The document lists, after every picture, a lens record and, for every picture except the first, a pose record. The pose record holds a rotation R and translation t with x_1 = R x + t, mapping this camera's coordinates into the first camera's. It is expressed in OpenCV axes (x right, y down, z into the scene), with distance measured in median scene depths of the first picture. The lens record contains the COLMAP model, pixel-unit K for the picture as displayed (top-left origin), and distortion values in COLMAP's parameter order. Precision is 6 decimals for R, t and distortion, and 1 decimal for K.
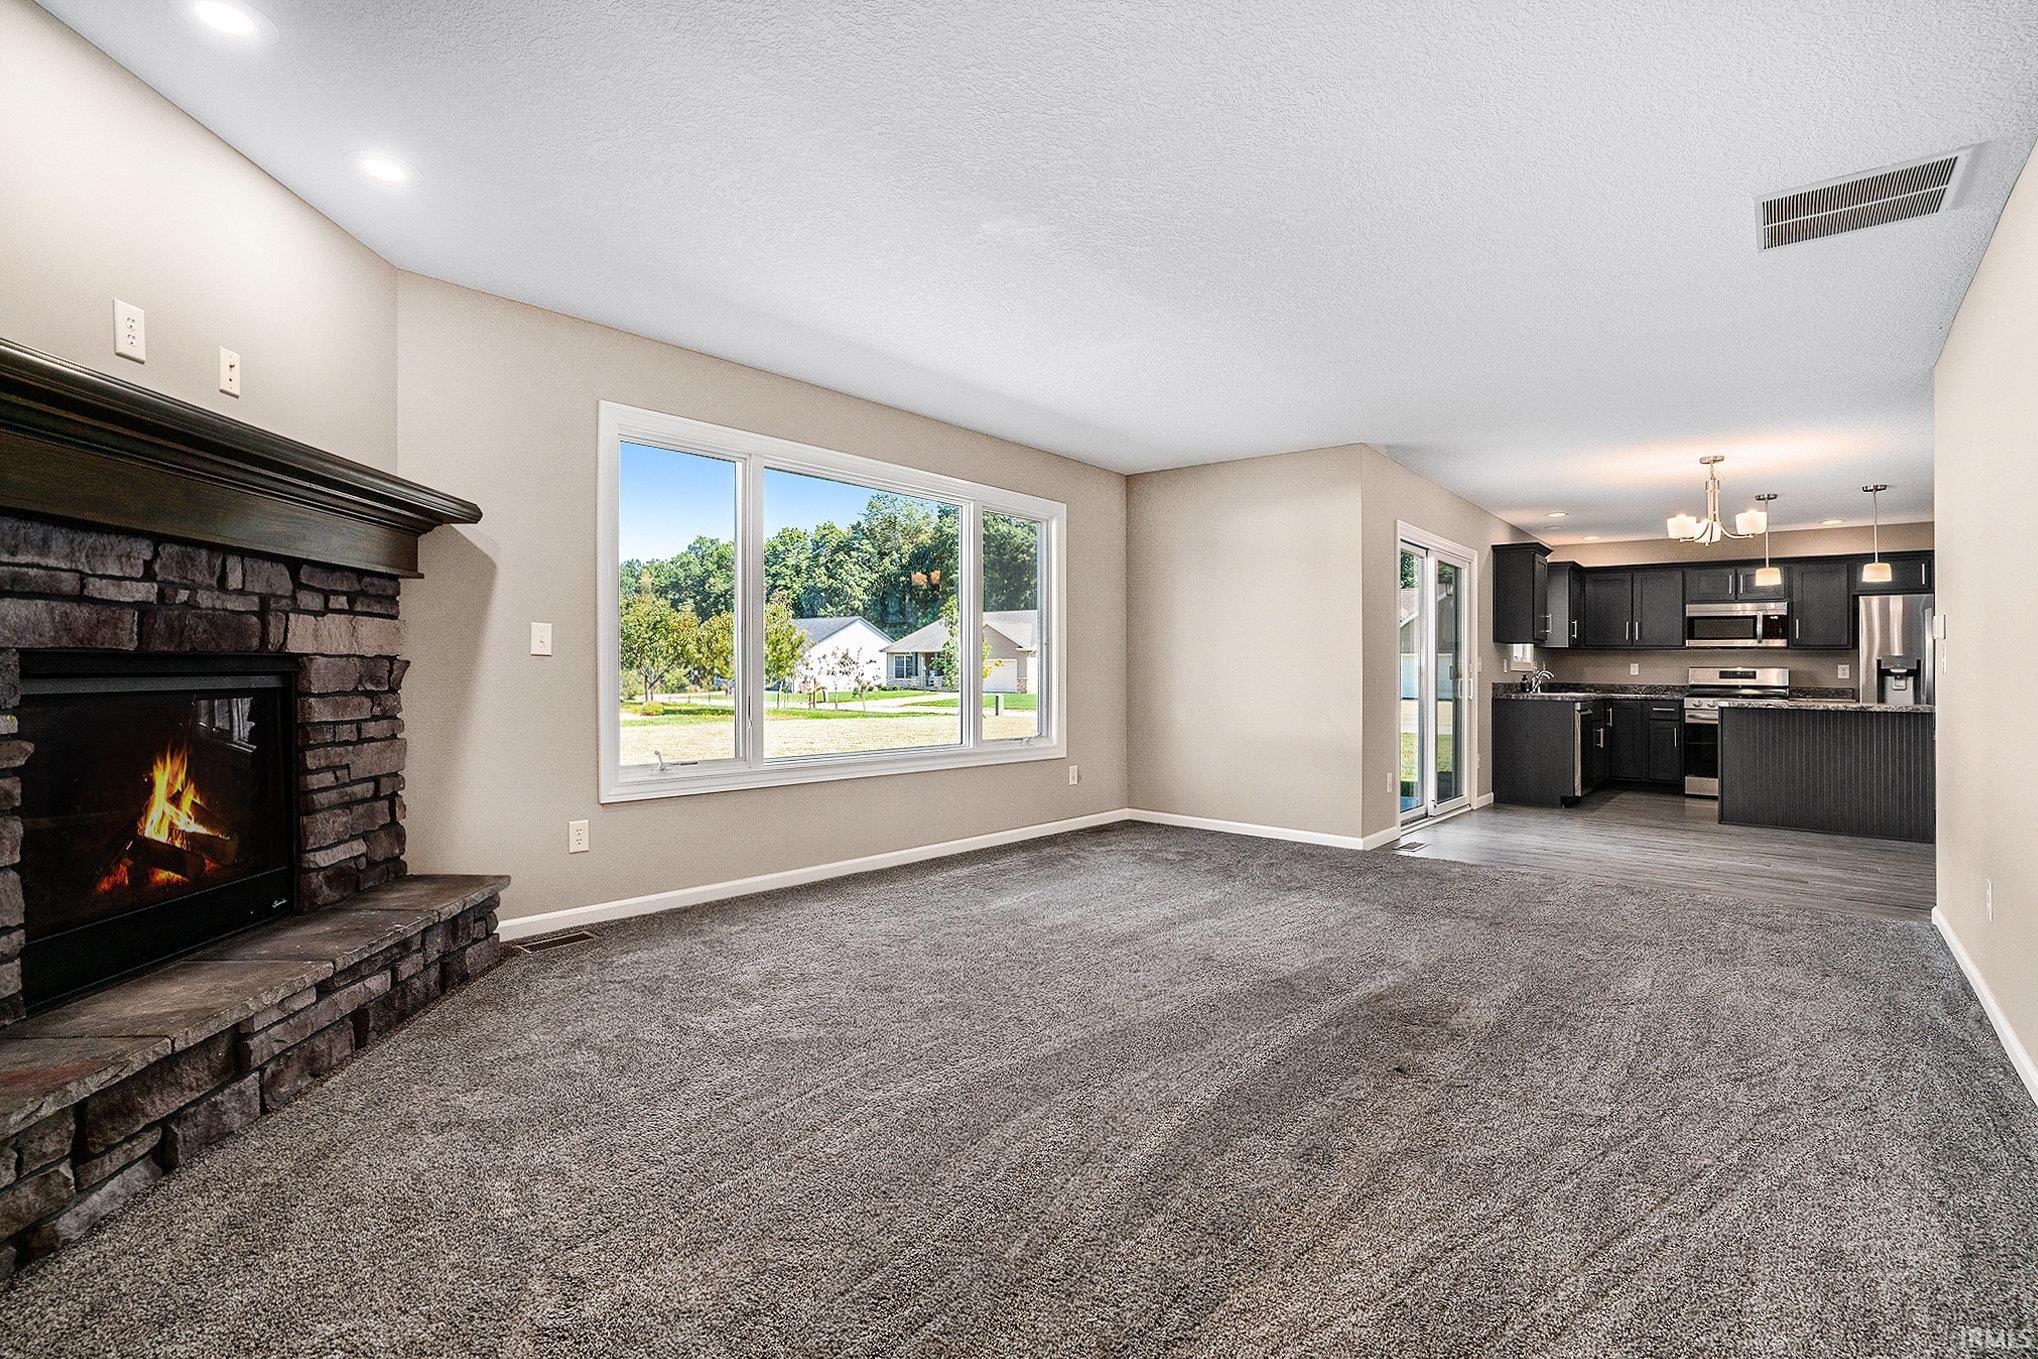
lens RADIAL K [[946.1, 0, 1025.2], [0, 946.1, 664.7], [0, 0, 1]] dist [-0.042489, 0.015297]
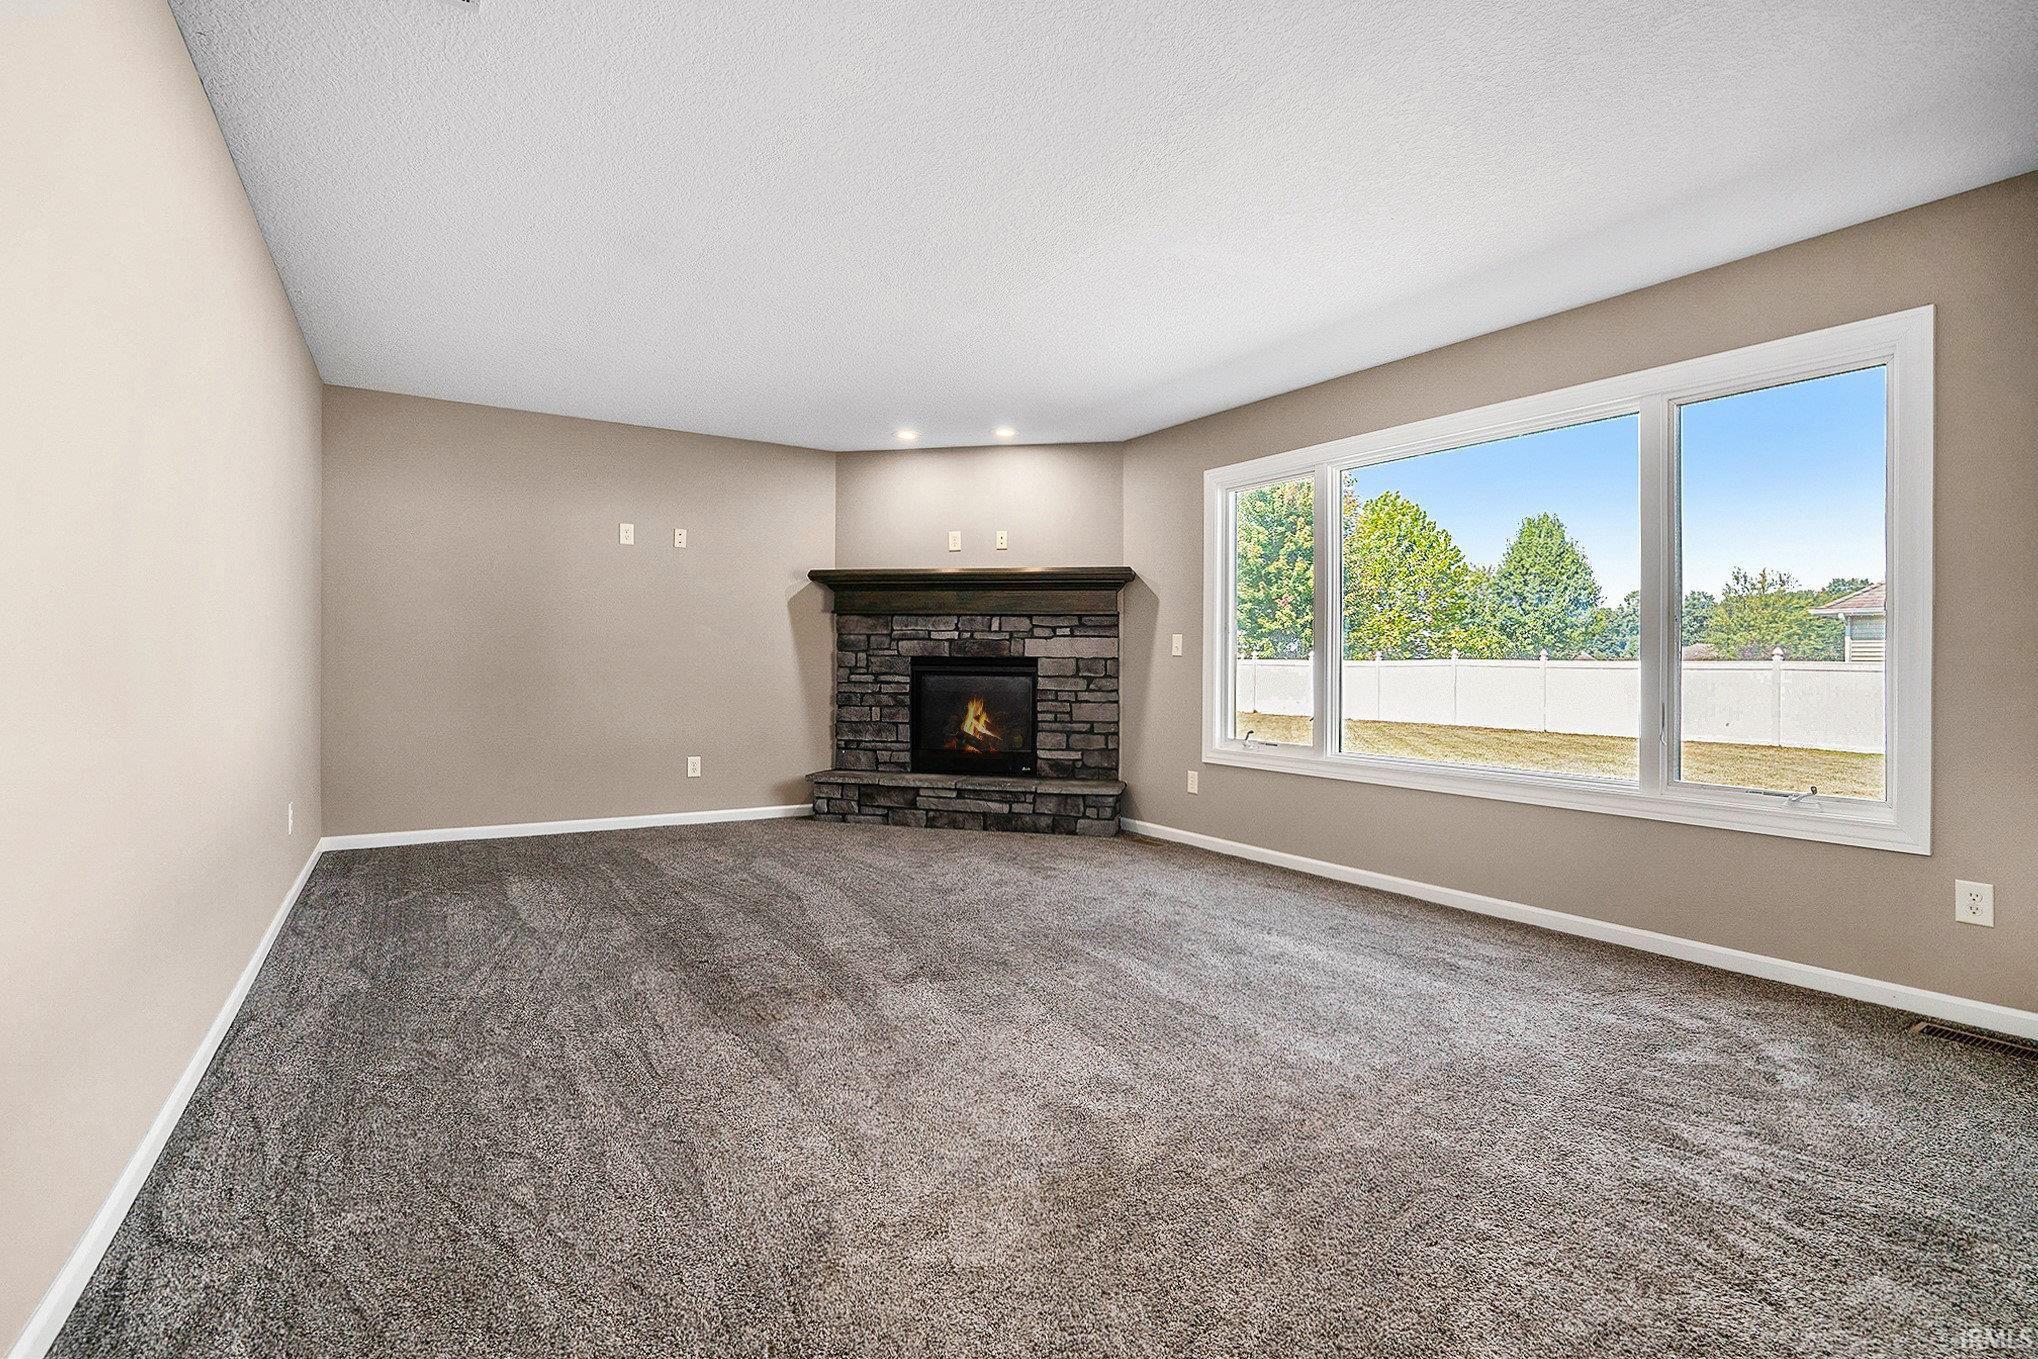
lens RADIAL K [[946.1, 0, 1019.3], [0, 946.1, 685.2], [0, 0, 1]] dist [-0.042489, 0.015297]
pose [[-0.293800, 0.002630, -0.955863, 0.488752], [-0.011640, 0.999912, 0.006329, 0.014797], [0.955796, 0.012986, -0.293744, 0.586625]]
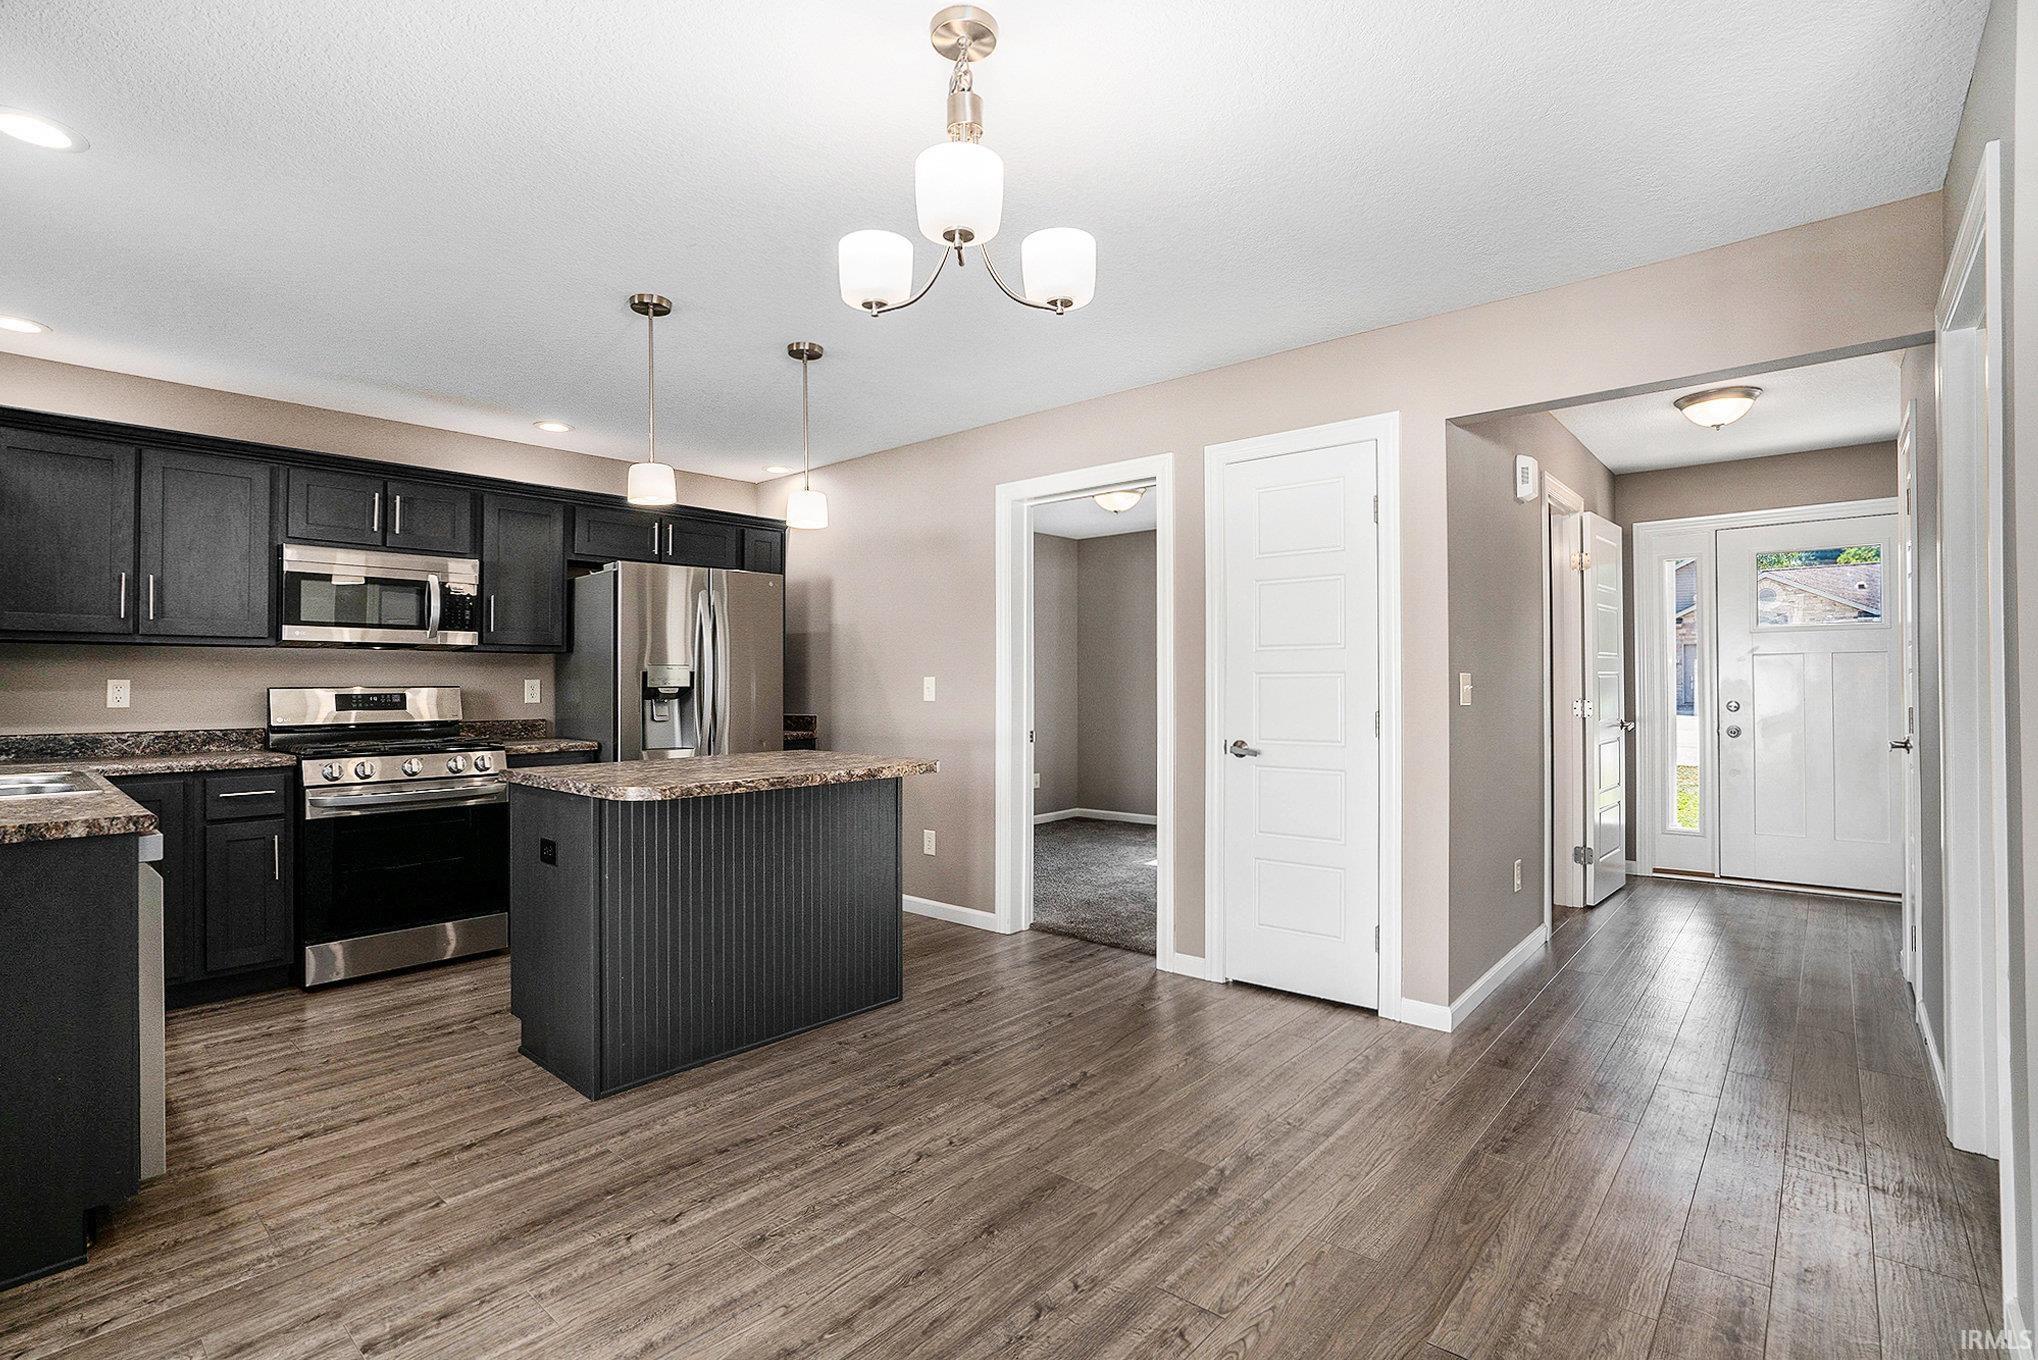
lens RADIAL K [[946.1, 0, 1006.4], [0, 946.1, 658.9], [0, 0, 1]] dist [-0.042489, 0.015297]
pose [[0.036998, 0.011129, 0.999253, 0.339505], [-0.001997, 0.999937, -0.011063, -0.007644], [-0.999313, -0.001586, 0.037018, 0.753405]]
